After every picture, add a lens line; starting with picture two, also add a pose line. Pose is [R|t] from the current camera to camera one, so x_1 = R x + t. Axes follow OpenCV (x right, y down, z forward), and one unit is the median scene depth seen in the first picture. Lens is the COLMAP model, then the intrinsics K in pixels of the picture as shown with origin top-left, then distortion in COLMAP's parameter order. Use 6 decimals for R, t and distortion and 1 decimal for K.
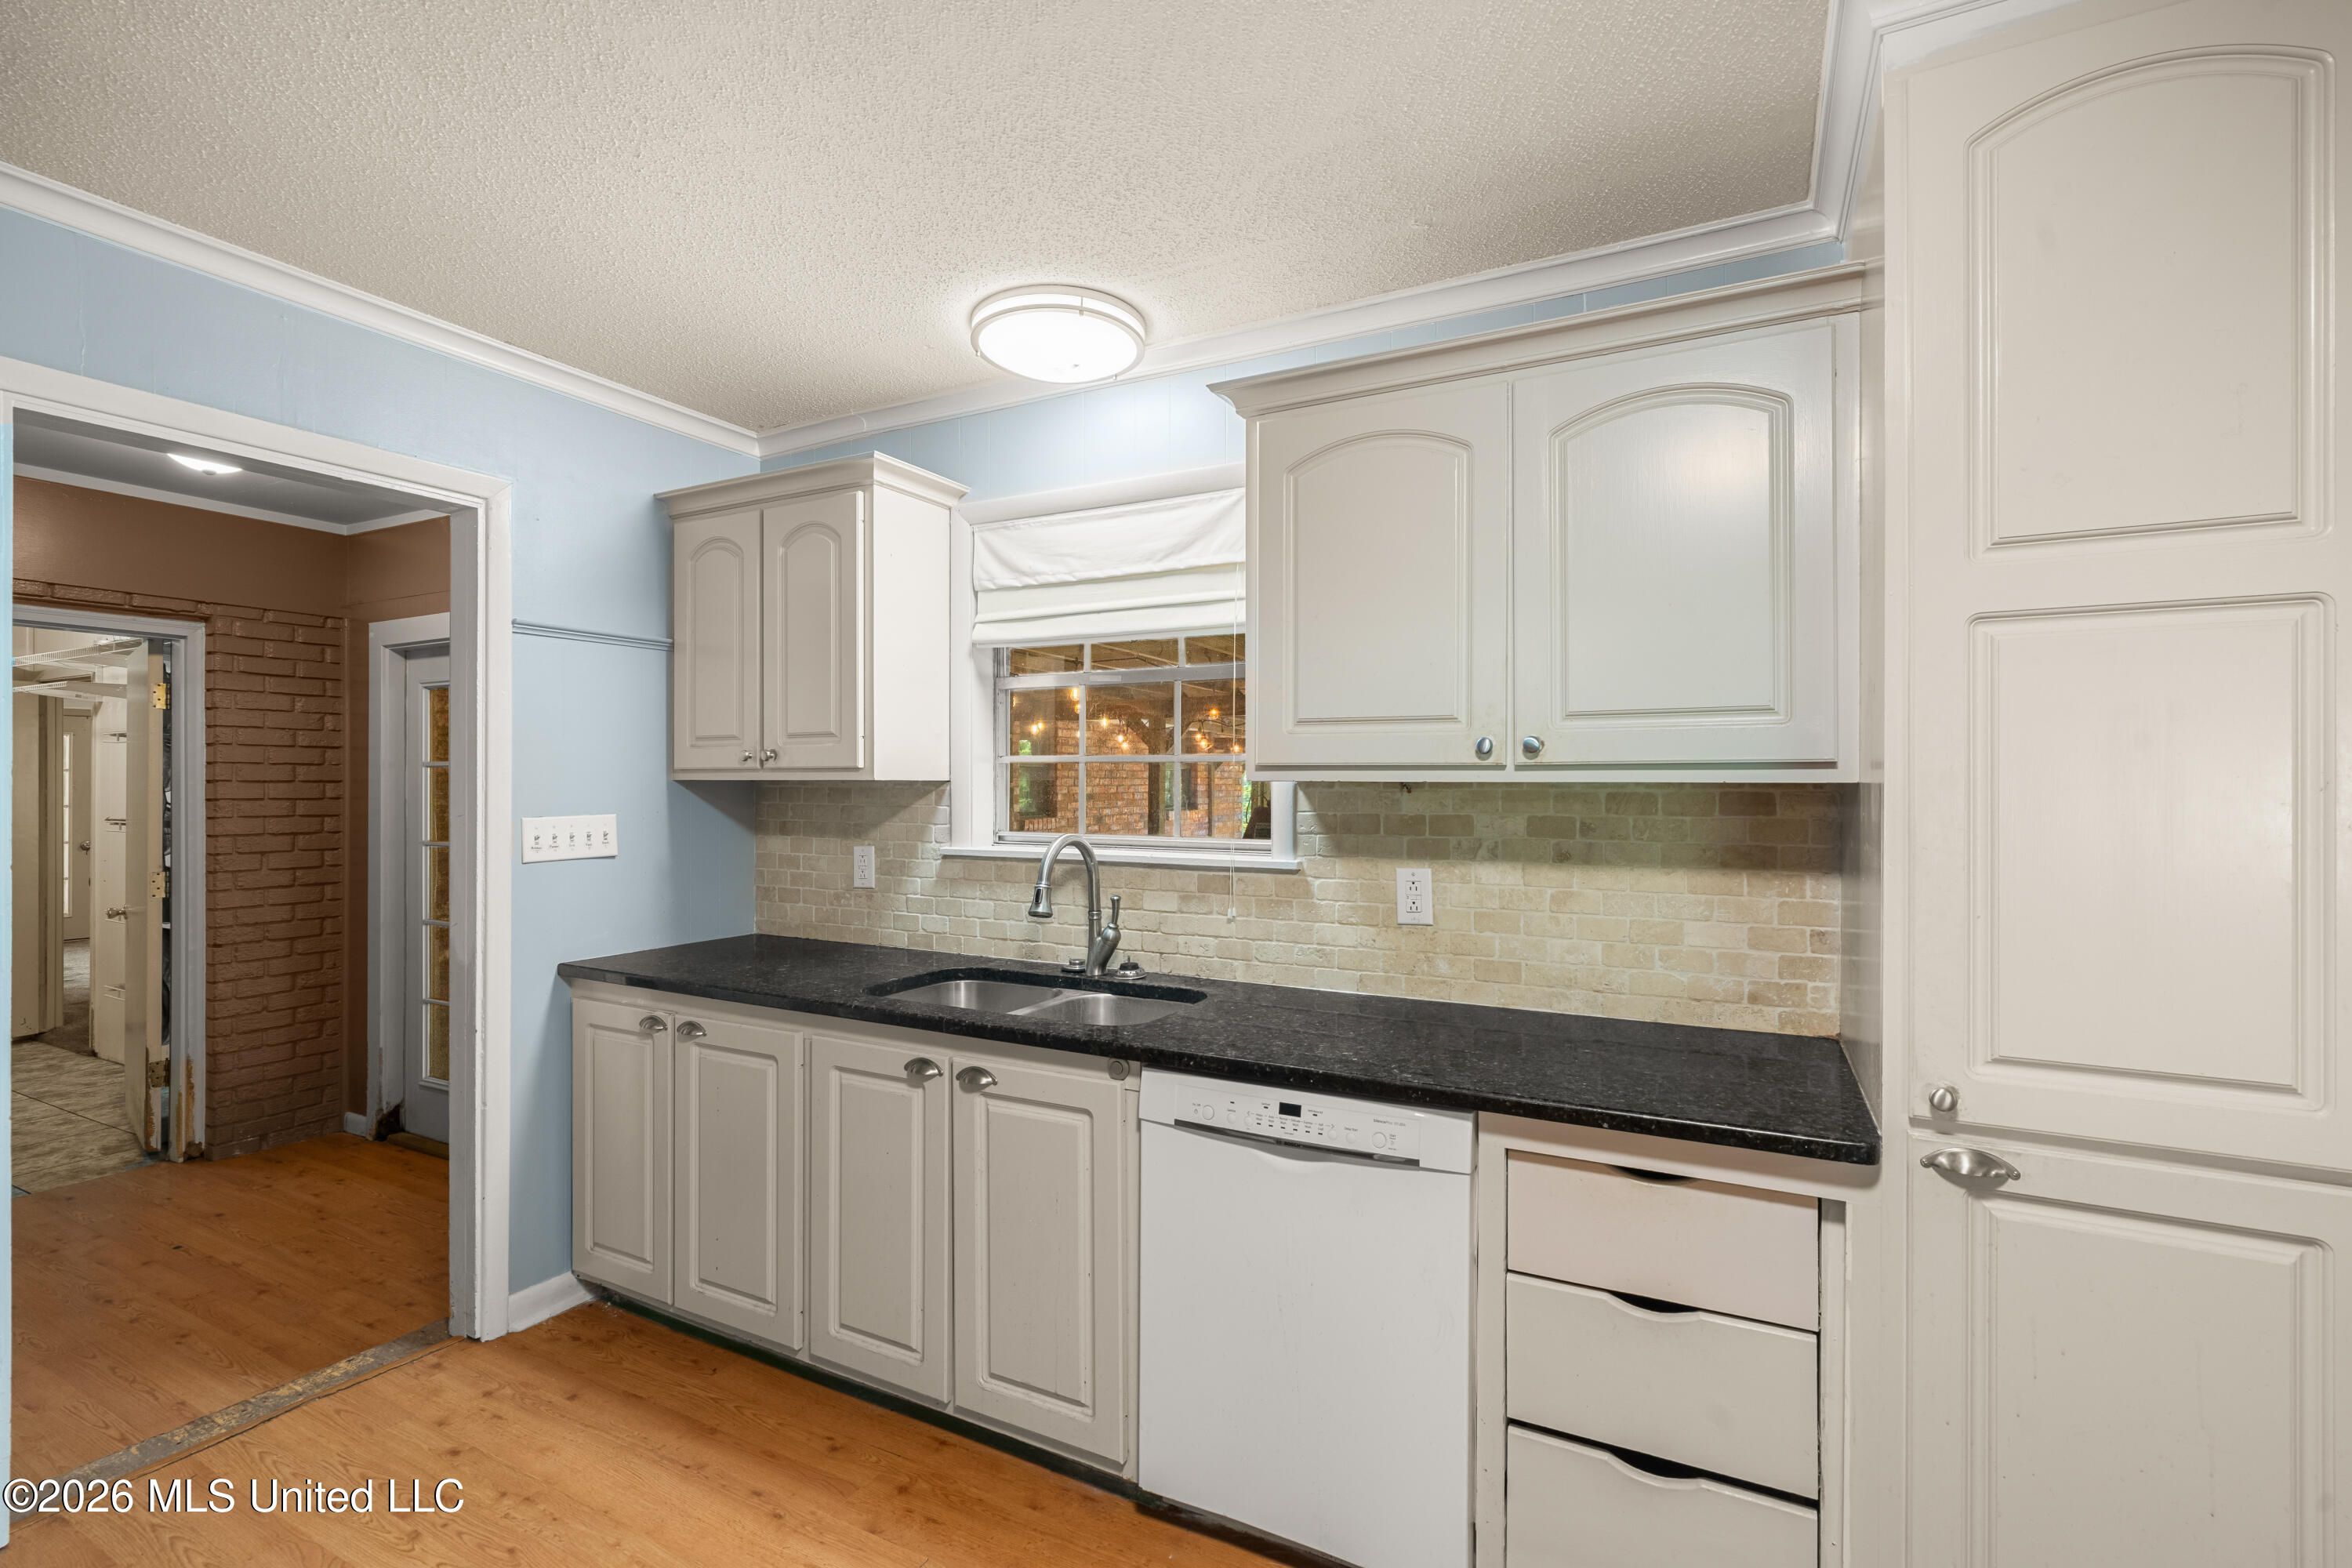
lens RADIAL K [[1061.6, 0, 1177.6], [0, 1061.6, 777.1], [0, 0, 1]] dist [-0.007023, 0.003886]
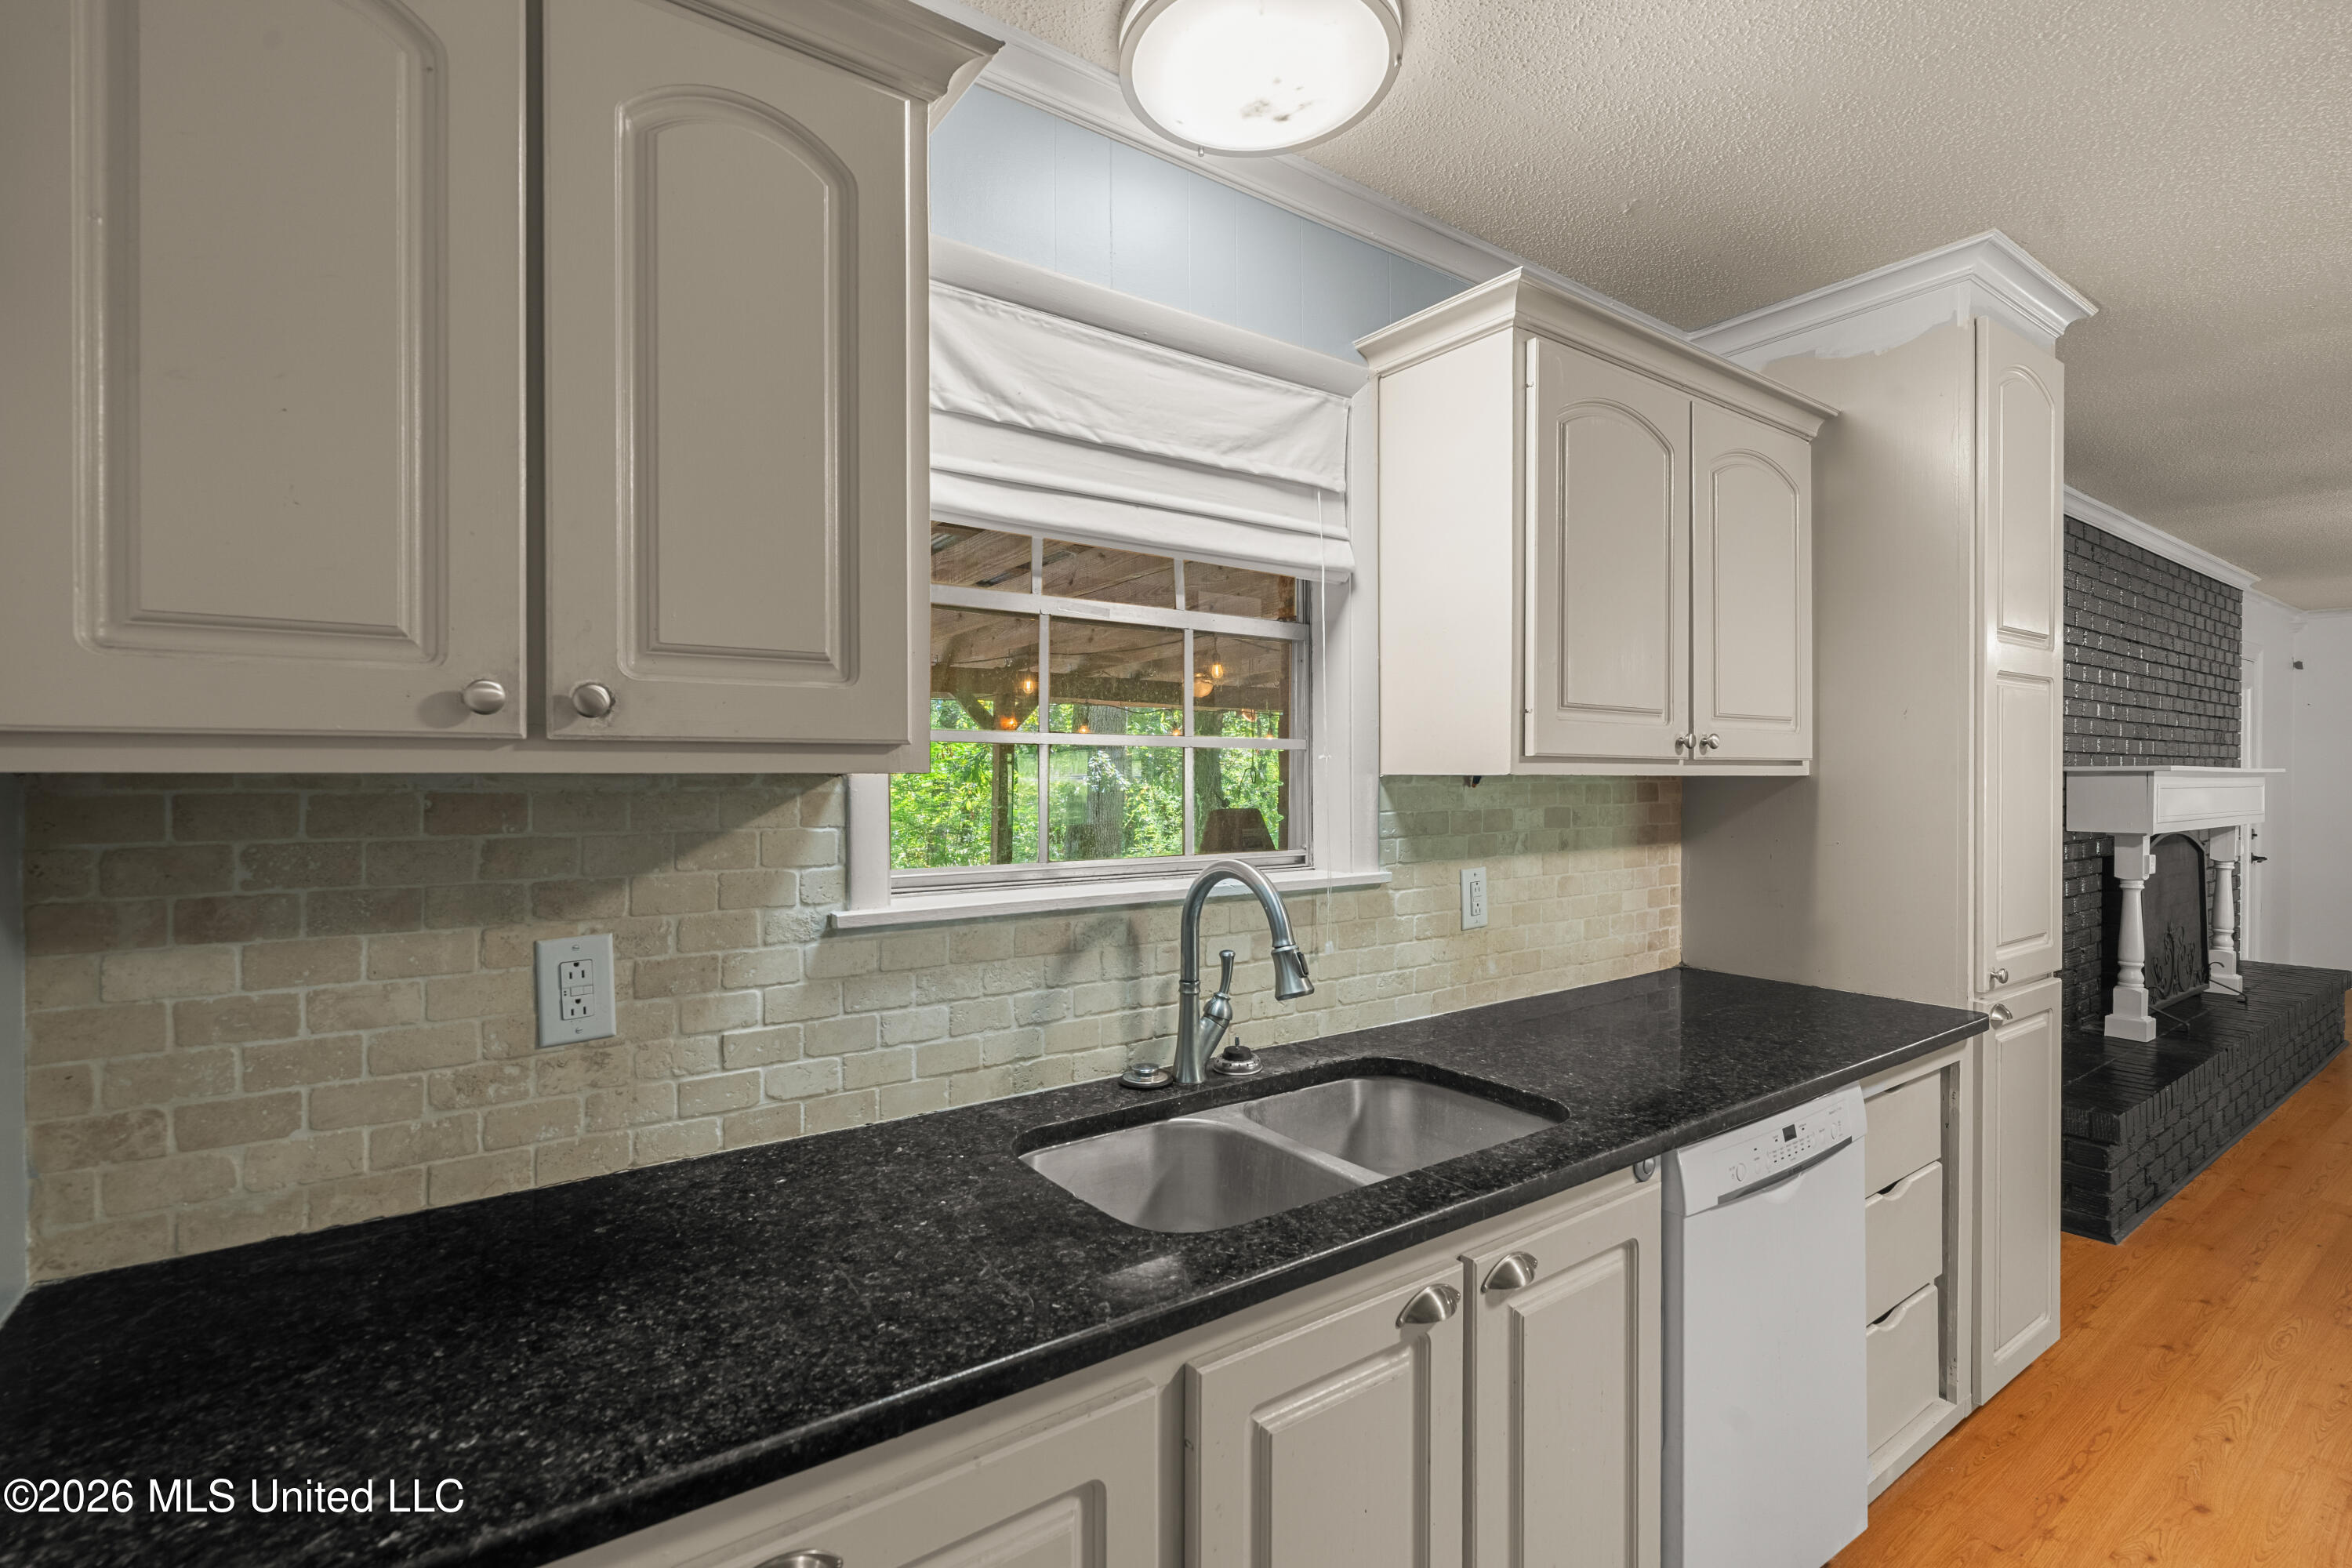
lens RADIAL K [[1061.6, 0, 1132.6], [0, 1061.6, 784.1], [0, 0, 1]] dist [-0.007023, 0.003886]
pose [[0.456587, -0.007731, 0.889645, -0.645288], [-0.002024, 0.999951, 0.009728, 0.003146], [-0.889676, -0.006243, 0.456549, 0.729929]]
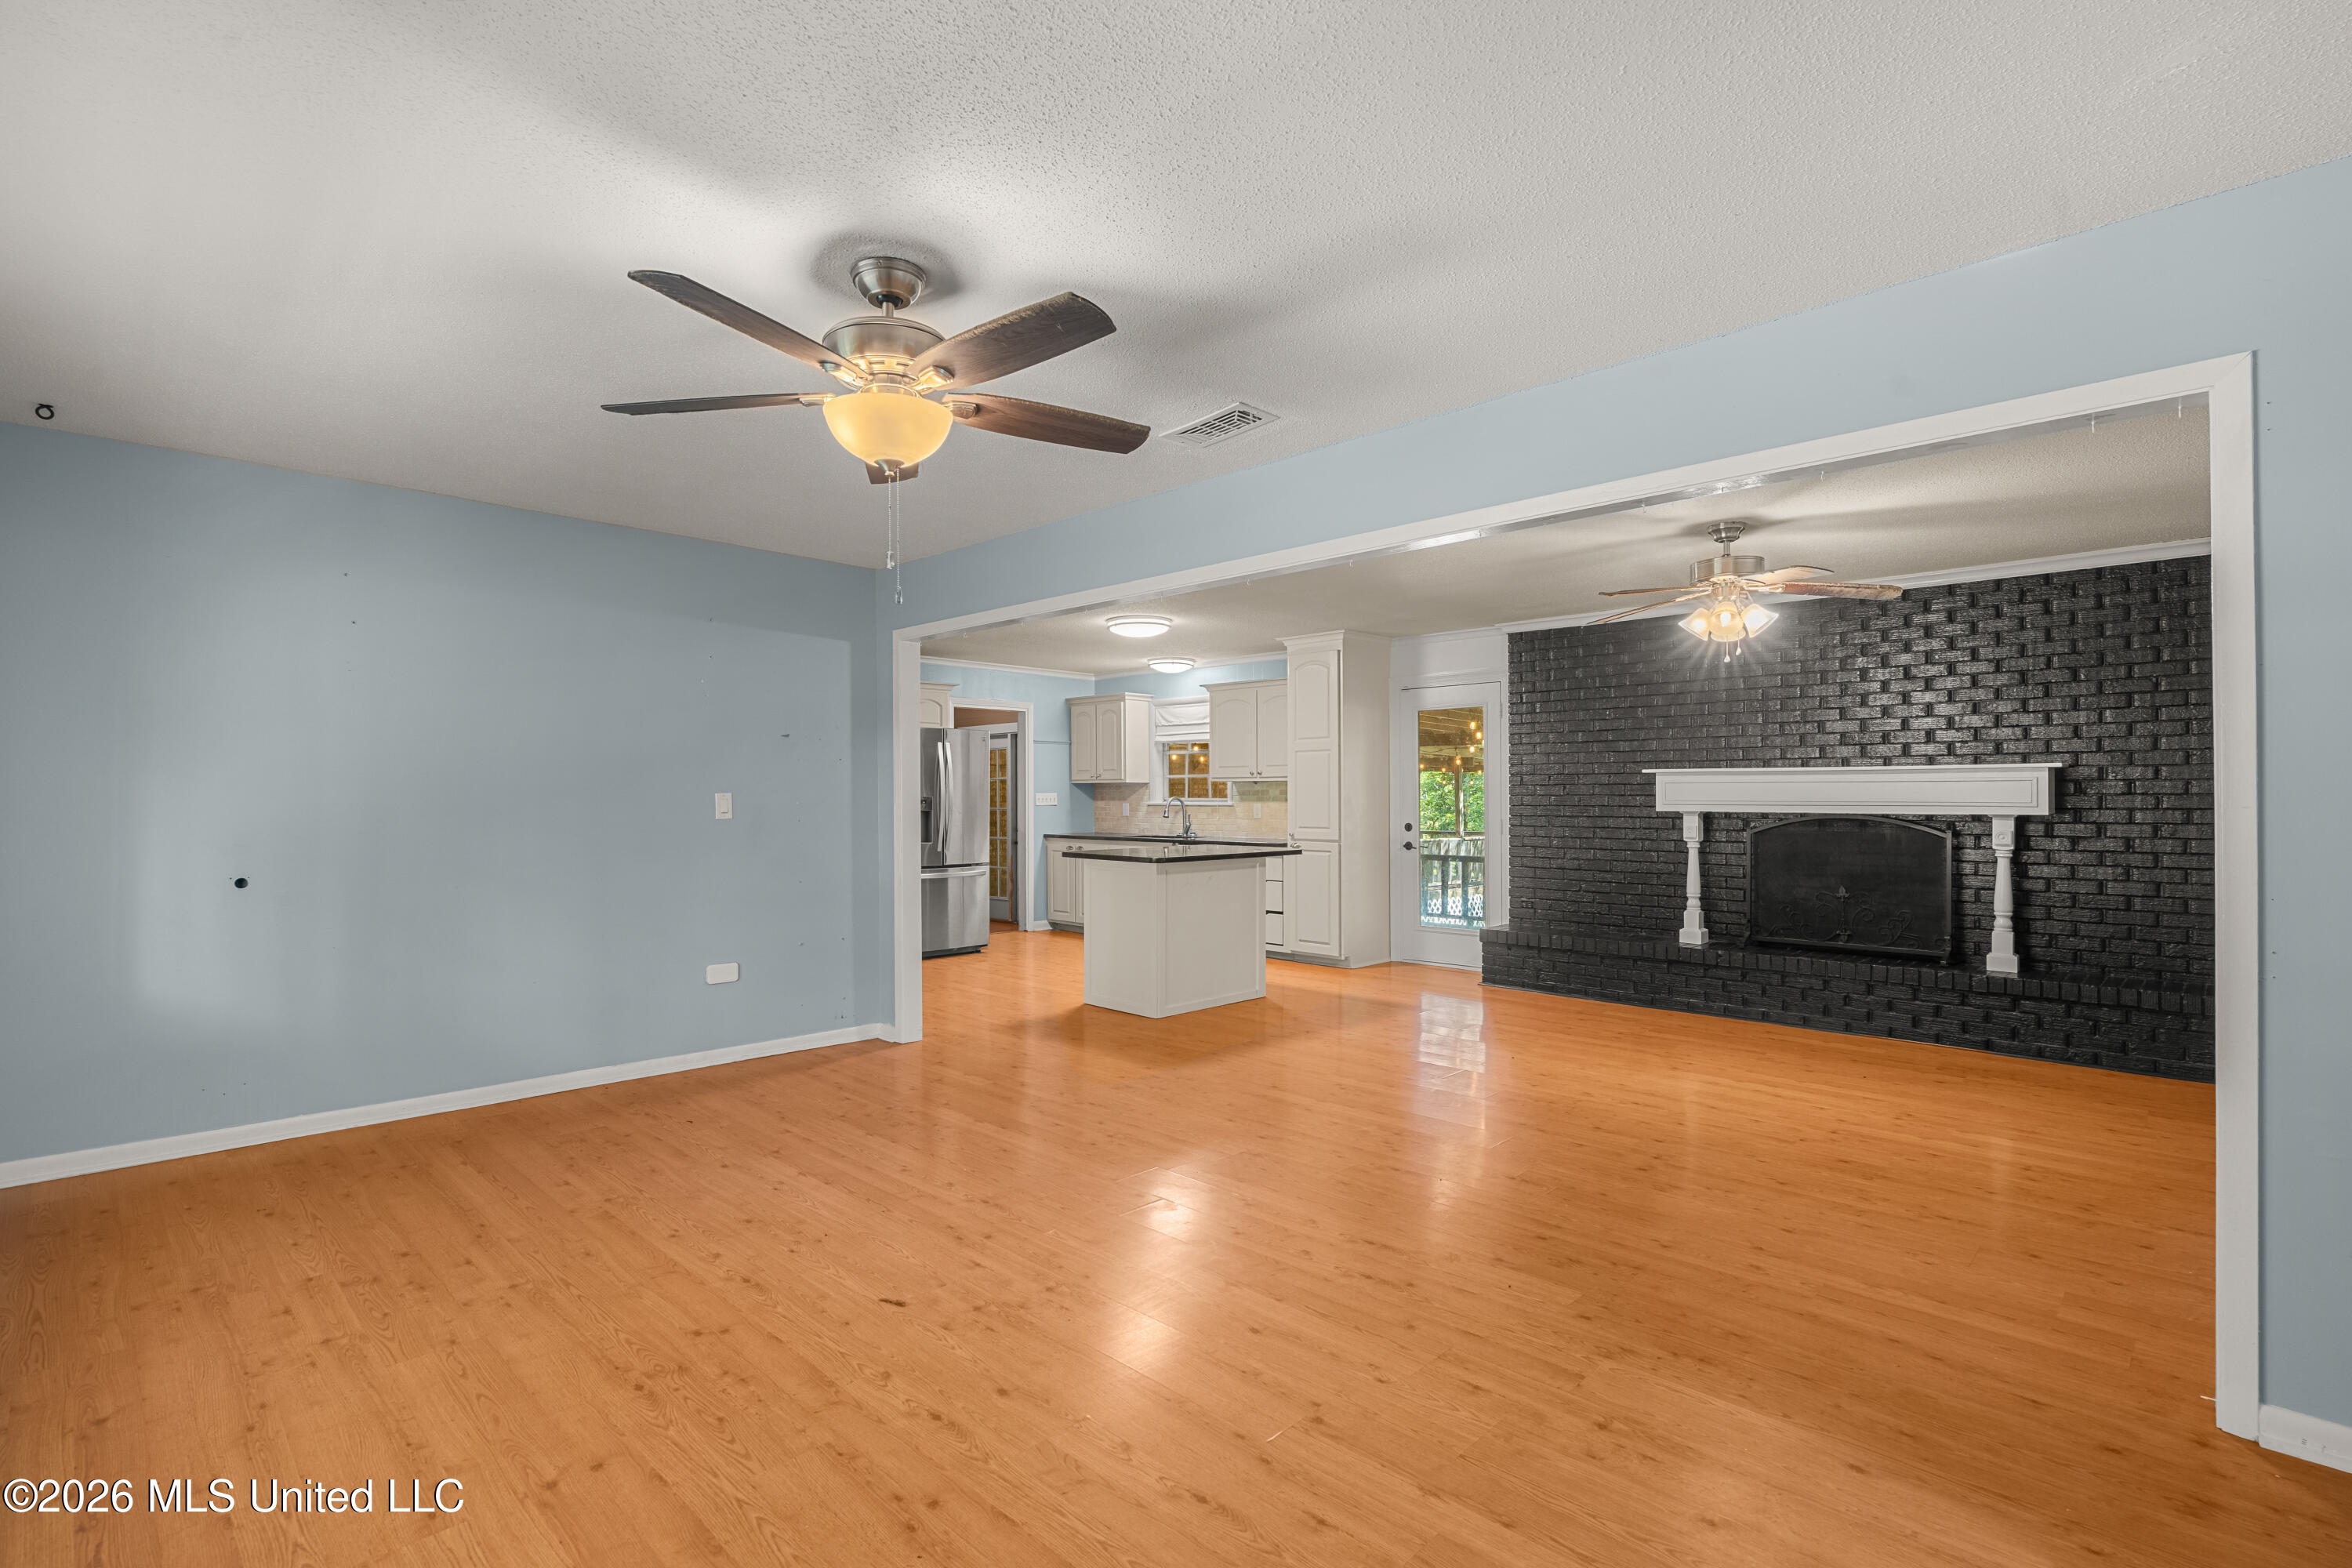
lens RADIAL K [[1061.6, 0, 1162.0], [0, 1061.6, 786.9], [0, 0, 1]] dist [-0.007023, 0.003886]
pose [[0.957035, -0.006154, -0.289906, 0.874611], [0.005606, 0.999981, -0.002719, 0.028631], [0.289917, 0.000977, 0.957051, -2.411555]]
